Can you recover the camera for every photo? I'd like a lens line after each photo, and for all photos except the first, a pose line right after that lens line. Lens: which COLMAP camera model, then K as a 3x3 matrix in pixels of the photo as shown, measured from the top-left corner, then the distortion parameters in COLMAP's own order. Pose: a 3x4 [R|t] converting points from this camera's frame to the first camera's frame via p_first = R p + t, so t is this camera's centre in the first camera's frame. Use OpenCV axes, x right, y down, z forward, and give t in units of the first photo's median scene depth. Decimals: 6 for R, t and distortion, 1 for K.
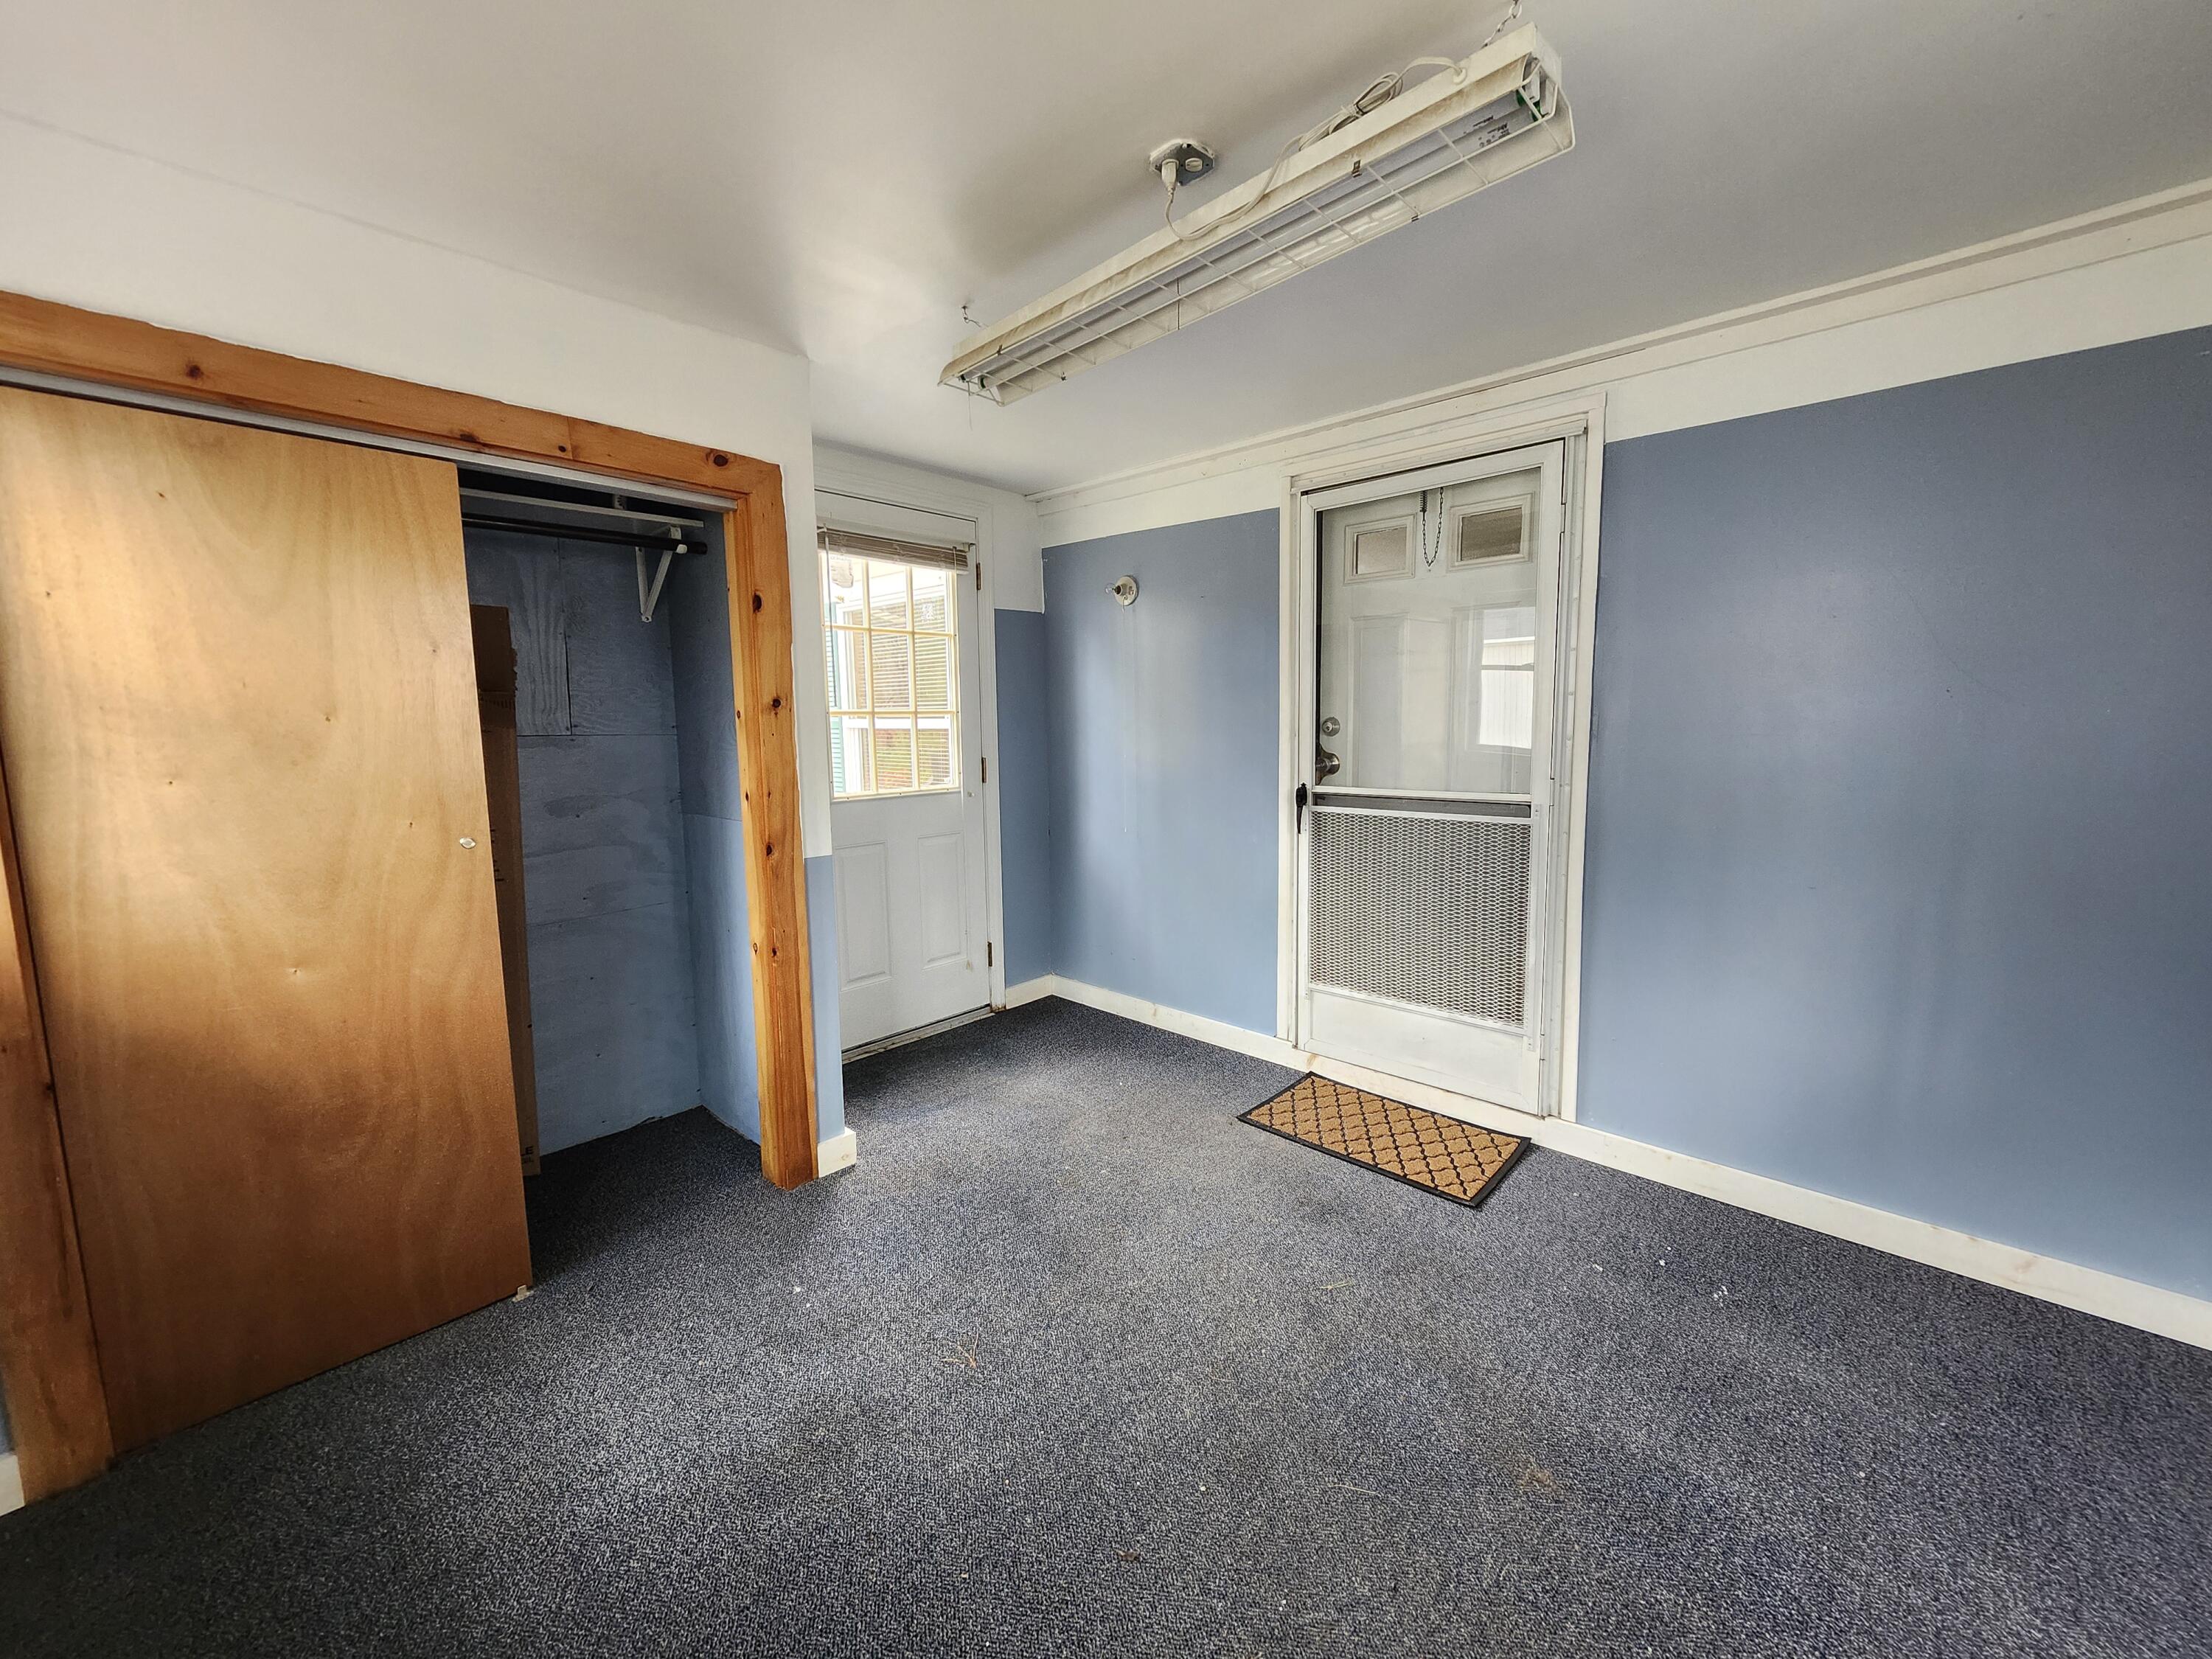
lens RADIAL K [[875.5, 0, 1130.8], [0, 875.5, 812.8], [0, 0, 1]] dist [-0.000646, 0.003306]
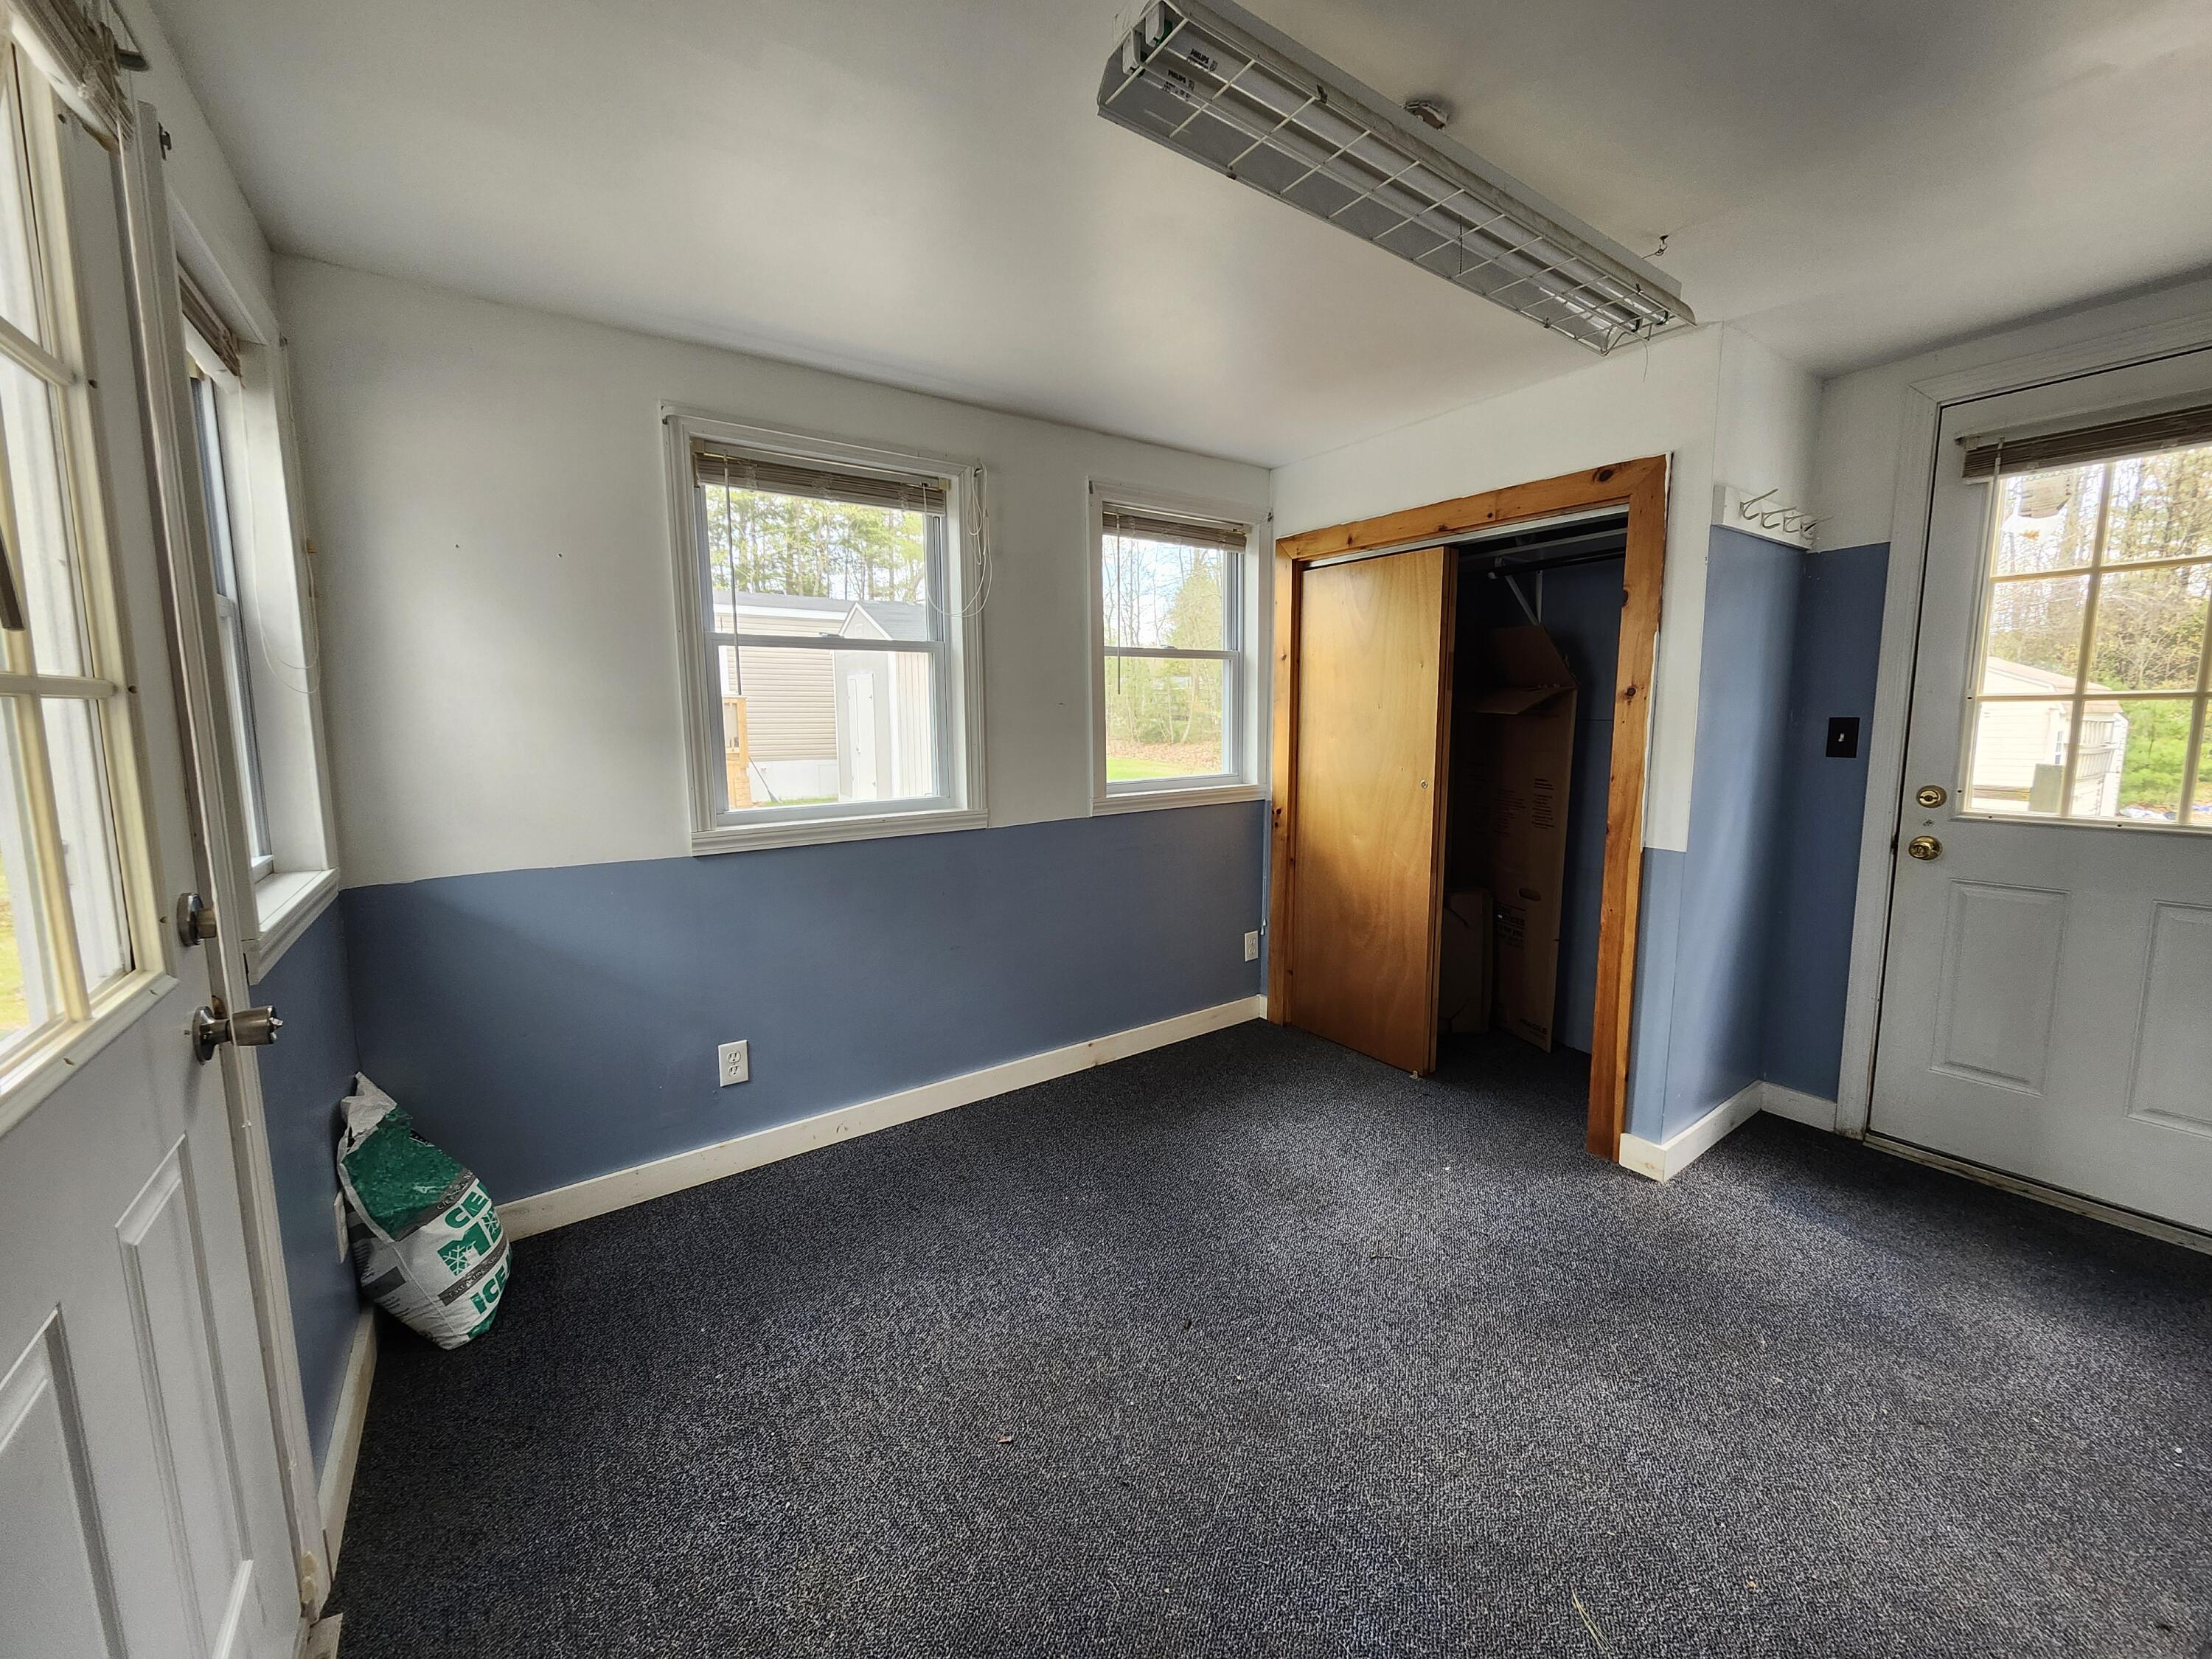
lens RADIAL K [[875.5, 0, 1130.8], [0, 875.5, 812.8], [0, 0, 1]] dist [-0.000646, 0.003306]
pose [[-0.215435, 0.119975, -0.969120, 0.935841], [-0.101775, 0.984261, 0.144474, -0.092783], [0.971200, 0.129757, -0.199834, 0.816715]]
